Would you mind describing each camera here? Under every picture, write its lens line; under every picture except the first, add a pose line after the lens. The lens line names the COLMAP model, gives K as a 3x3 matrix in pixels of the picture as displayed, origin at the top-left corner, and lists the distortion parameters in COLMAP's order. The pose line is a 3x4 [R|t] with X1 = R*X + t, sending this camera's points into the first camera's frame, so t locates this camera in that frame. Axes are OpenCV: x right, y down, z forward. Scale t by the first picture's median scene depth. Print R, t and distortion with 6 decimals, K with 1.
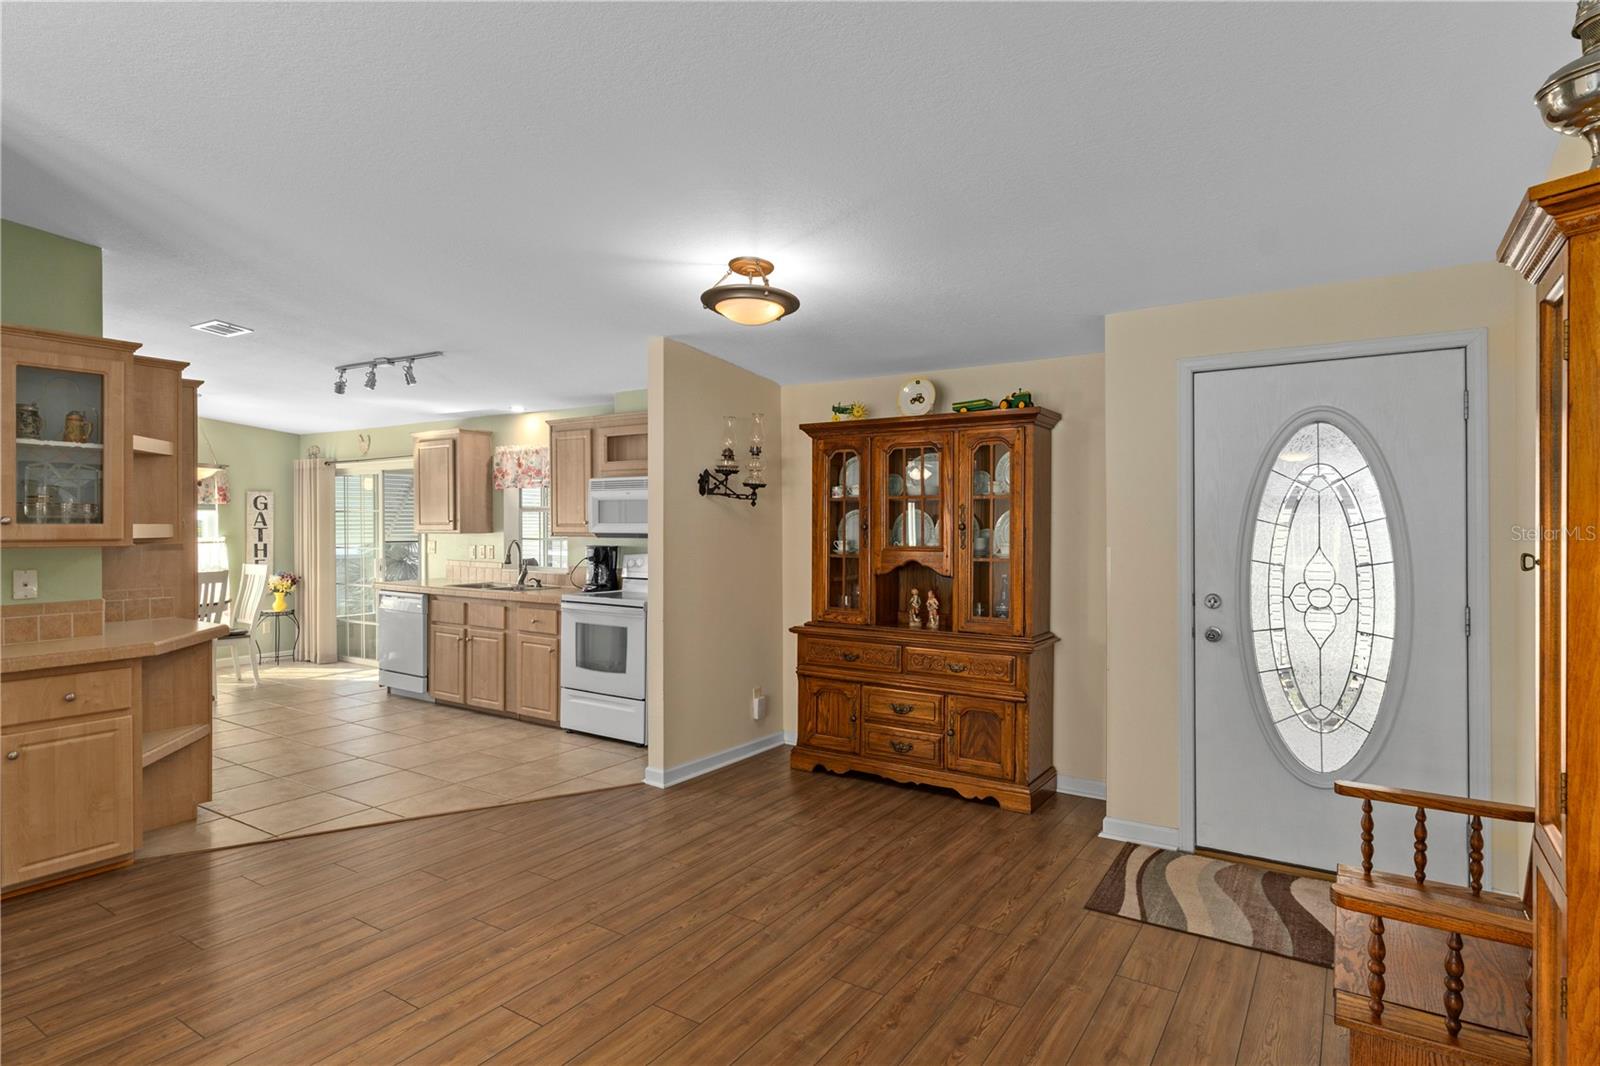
lens RADIAL K [[834.4, 0, 801.9], [0, 834.4, 527.7], [0, 0, 1]] dist [0.004976, 0.000676]
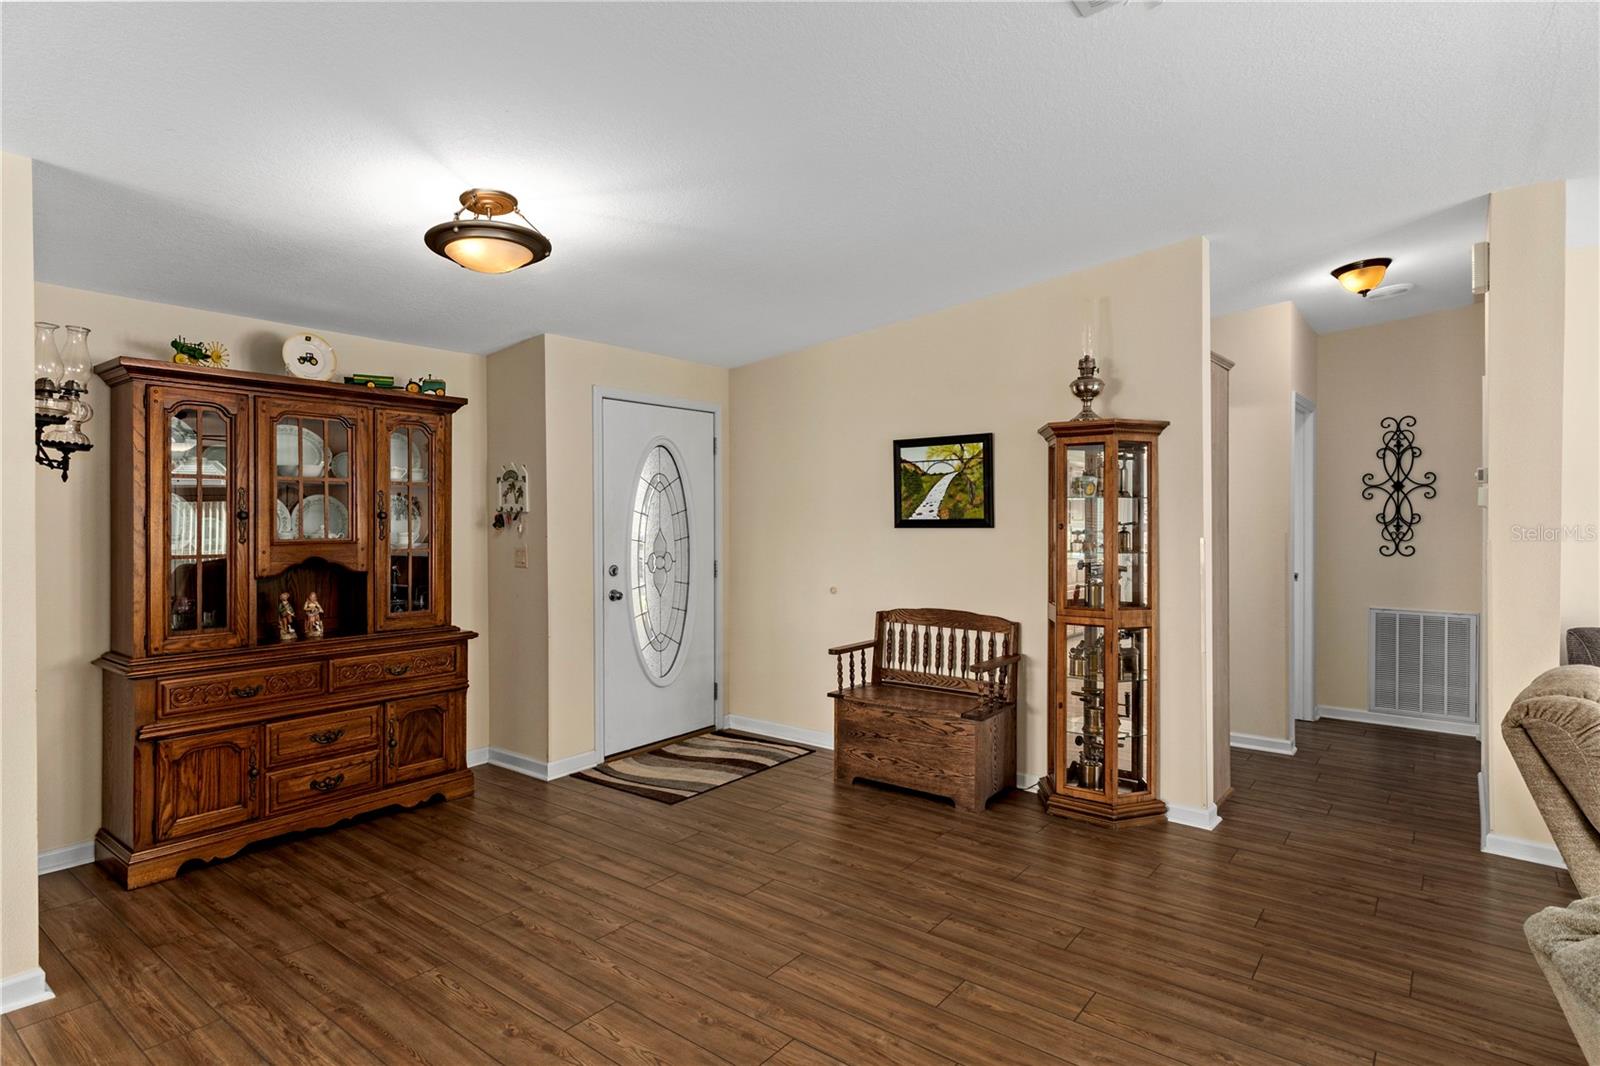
lens RADIAL K [[834.4, 0, 783.3], [0, 834.4, 516.5], [0, 0, 1]] dist [0.004976, 0.000676]
pose [[0.105029, -0.004159, 0.994460, -0.586800], [-0.002383, 0.999987, 0.004434, -0.004366], [-0.994466, -0.002835, 0.105017, 0.421265]]
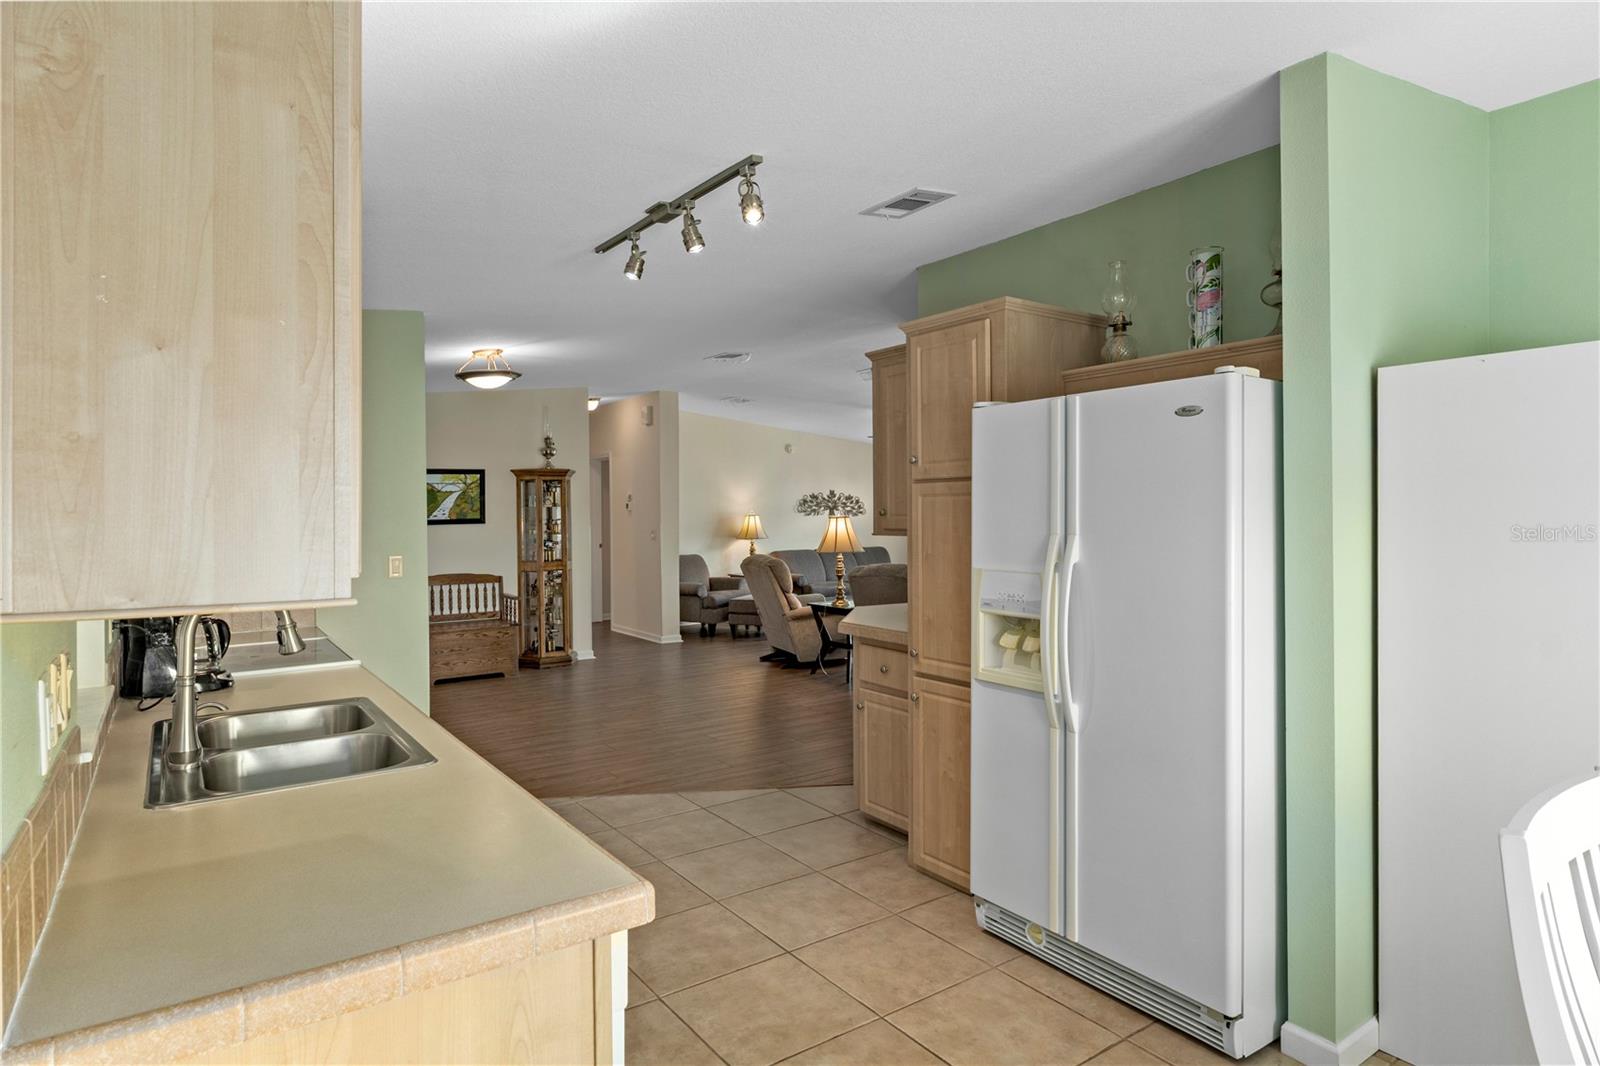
lens RADIAL K [[884.4, 0, 793.6], [0, 884.4, 517.7], [0, 0, 1]] dist [-0.001083, 0.000162]
pose [[-0.923036, 0.002440, 0.384706, -0.838317], [0.006651, 0.999932, 0.009615, -0.011787], [-0.384656, 0.011434, -0.922989, 1.574317]]
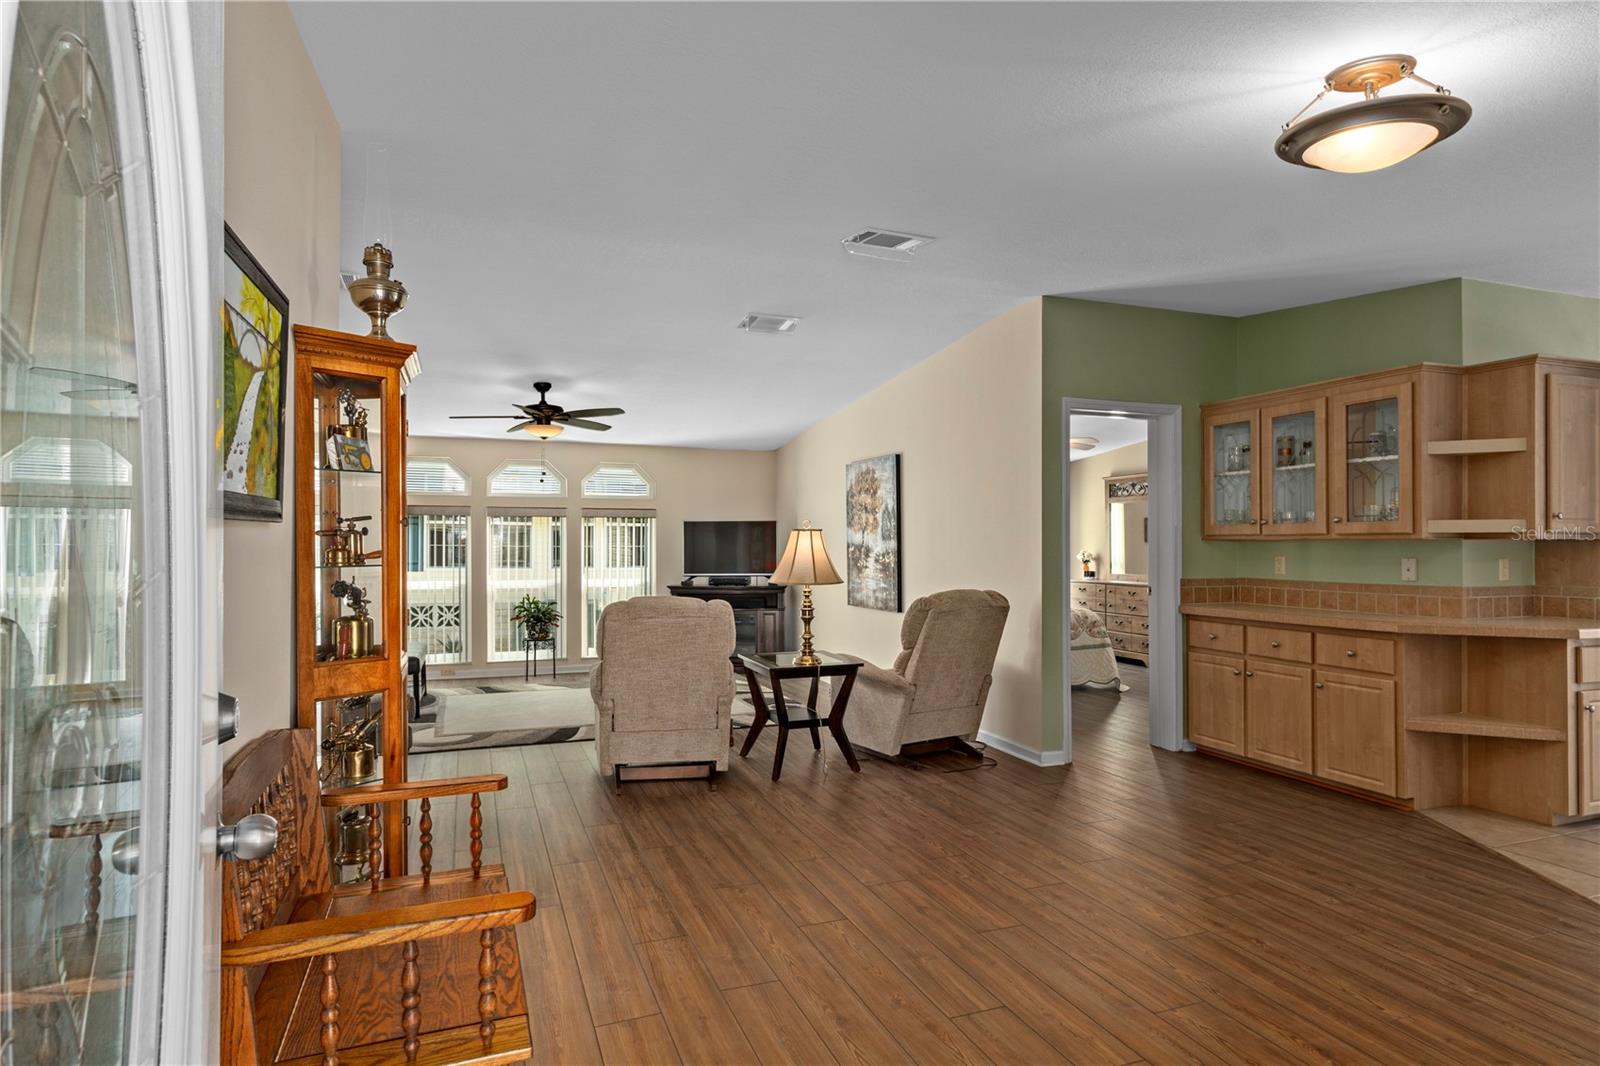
lens RADIAL K [[864.0, 0, 761.0], [0, 864.0, 547.6], [0, 0, 1]] dist [-0.018115, -0.001500]
pose [[-0.615809, 0.002675, -0.787891, 0.476778], [0.000573, 0.999995, 0.002947, 0.020553], [0.787895, 0.001363, -0.615808, 0.700244]]
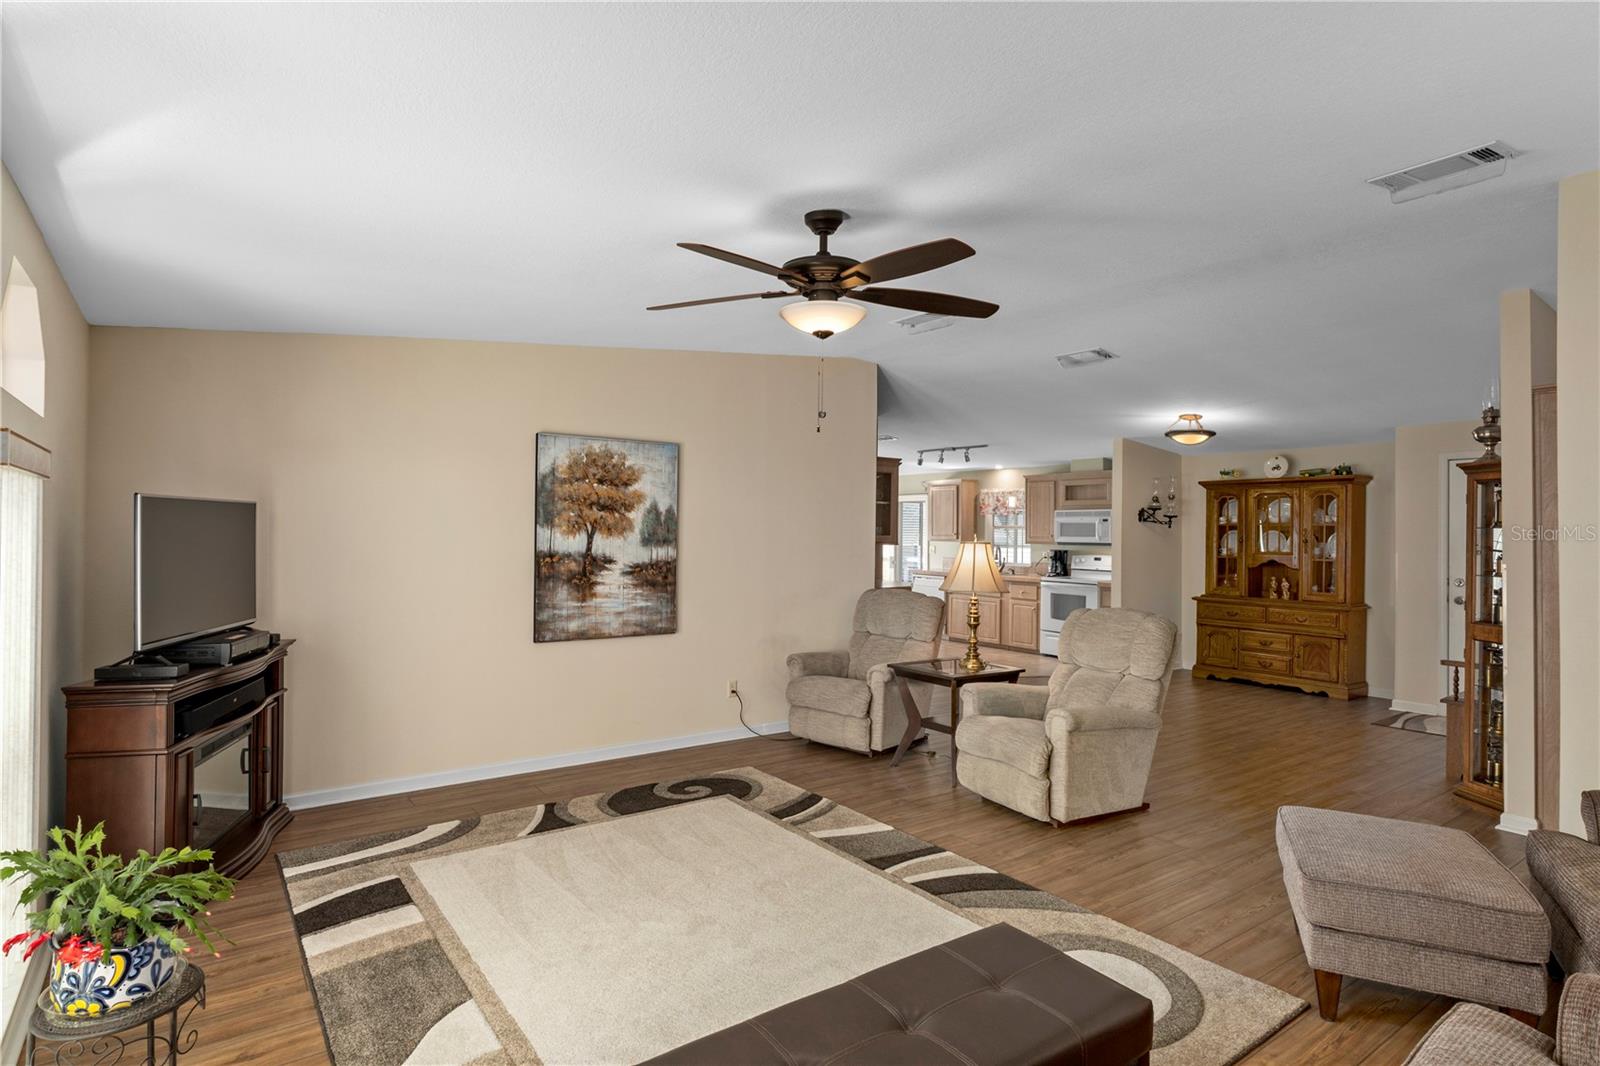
lens RADIAL K [[834.4, 0, 810.2], [0, 834.4, 534.1], [0, 0, 1]] dist [0.004976, 0.000676]
pose [[0.940379, 0.007117, -0.340053, -0.170281], [-0.008548, 0.999960, -0.002708, -0.001620], [0.340020, 0.005453, 0.940402, -0.906419]]
